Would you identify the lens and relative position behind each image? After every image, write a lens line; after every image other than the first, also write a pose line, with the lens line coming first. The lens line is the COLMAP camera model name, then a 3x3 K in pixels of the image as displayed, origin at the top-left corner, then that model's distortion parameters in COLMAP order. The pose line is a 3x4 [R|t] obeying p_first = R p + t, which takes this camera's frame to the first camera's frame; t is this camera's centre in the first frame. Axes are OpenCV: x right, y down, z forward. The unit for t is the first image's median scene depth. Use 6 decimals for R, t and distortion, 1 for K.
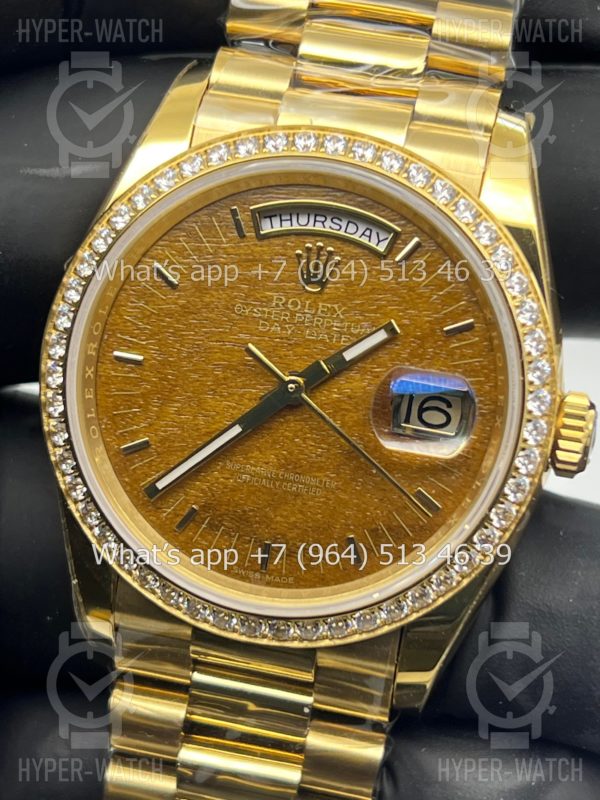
lens RADIAL K [[1822.7, 0, 297.9], [0, 1822.7, 417.7], [0, 0, 1]] dist [0.159383, 0.000000]
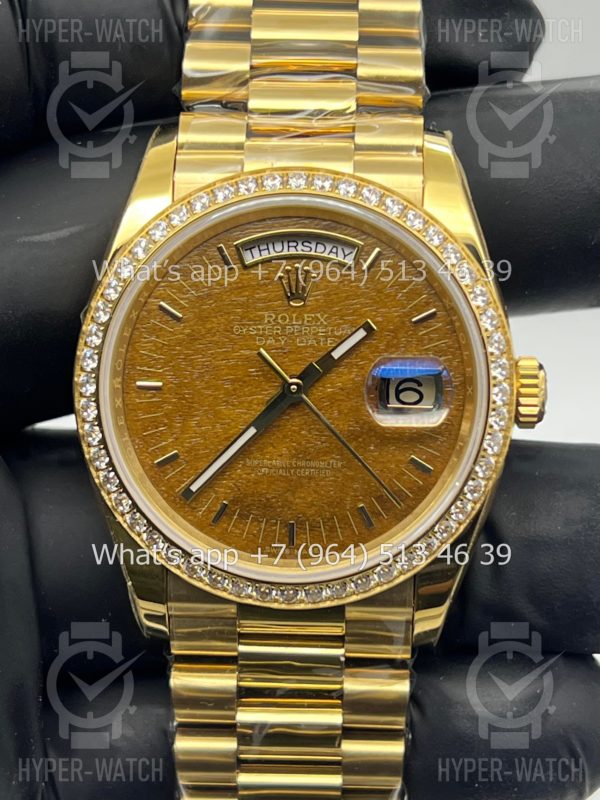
lens RADIAL K [[1822.7, 0, 292.9], [0, 1822.7, 408.1], [0, 0, 1]] dist [0.159383, 0.000000]
pose [[0.983903, -0.154339, 0.090079, -0.110307], [0.155724, 0.987764, -0.008509, 0.005892], [-0.087663, 0.022399, 0.995898, -0.173493]]
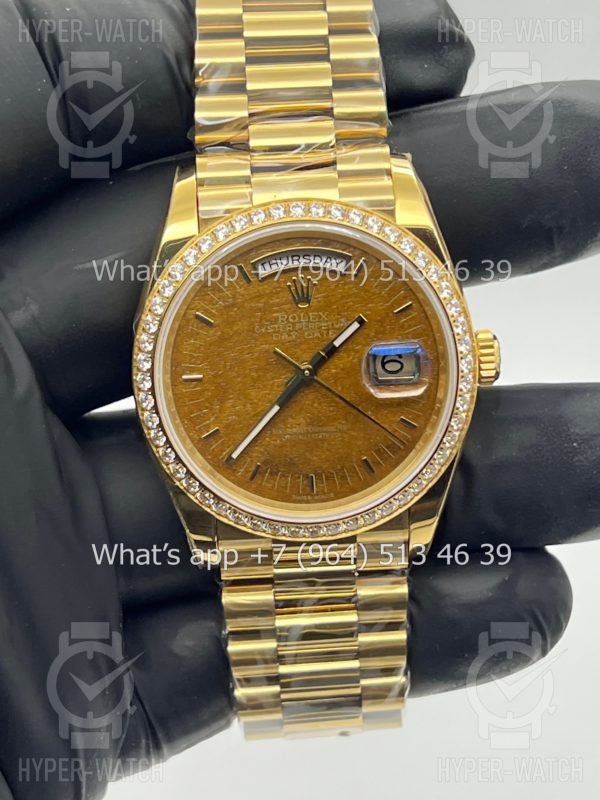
lens RADIAL K [[1822.7, 0, 305.3], [0, 1822.7, 393.8], [0, 0, 1]] dist [0.159383, 0.000000]
pose [[0.962252, -0.239506, 0.129257, -0.200457], [0.228330, 0.968888, 0.095503, -0.142110], [-0.148109, -0.062384, 0.987001, -0.486010]]
